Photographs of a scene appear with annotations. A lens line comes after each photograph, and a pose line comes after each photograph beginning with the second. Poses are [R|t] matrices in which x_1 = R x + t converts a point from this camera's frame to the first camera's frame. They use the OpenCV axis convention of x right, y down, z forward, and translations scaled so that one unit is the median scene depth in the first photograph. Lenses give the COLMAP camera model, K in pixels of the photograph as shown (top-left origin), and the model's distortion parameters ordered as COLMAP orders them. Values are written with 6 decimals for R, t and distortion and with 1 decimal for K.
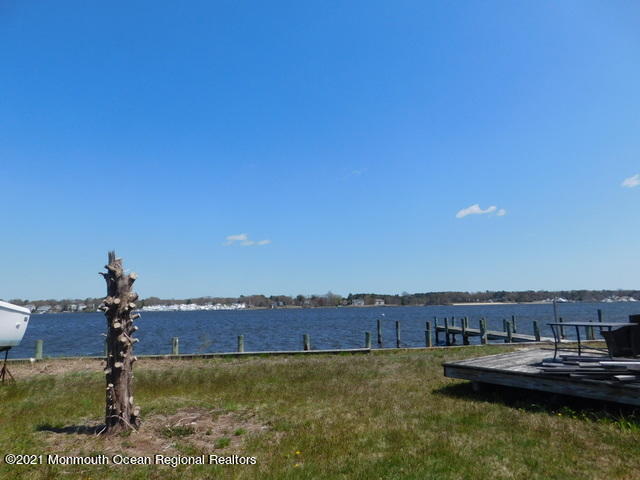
lens RADIAL K [[421.4, 0, 324.8], [0, 421.4, 245.2], [0, 0, 1]] dist [-0.059664, 0.049039]
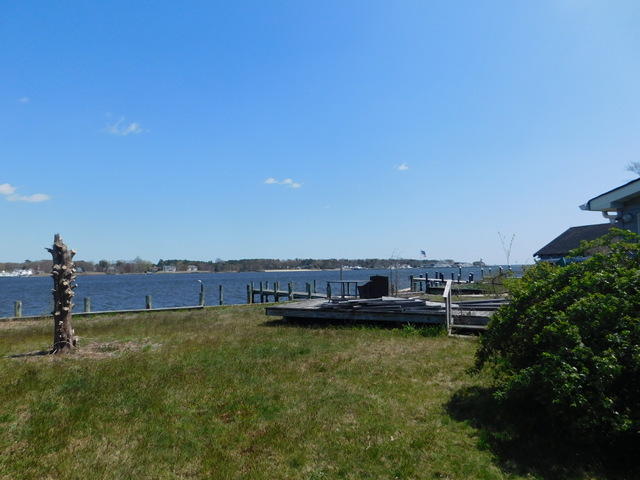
lens RADIAL K [[421.4, 0, 318.8], [0, 421.4, 235.5], [0, 0, 1]] dist [-0.059664, 0.049039]
pose [[0.912378, 0.031748, 0.408116, -0.058158], [-0.054566, 0.997523, 0.044388, -0.021123], [-0.405696, -0.062768, 0.911850, -0.158507]]
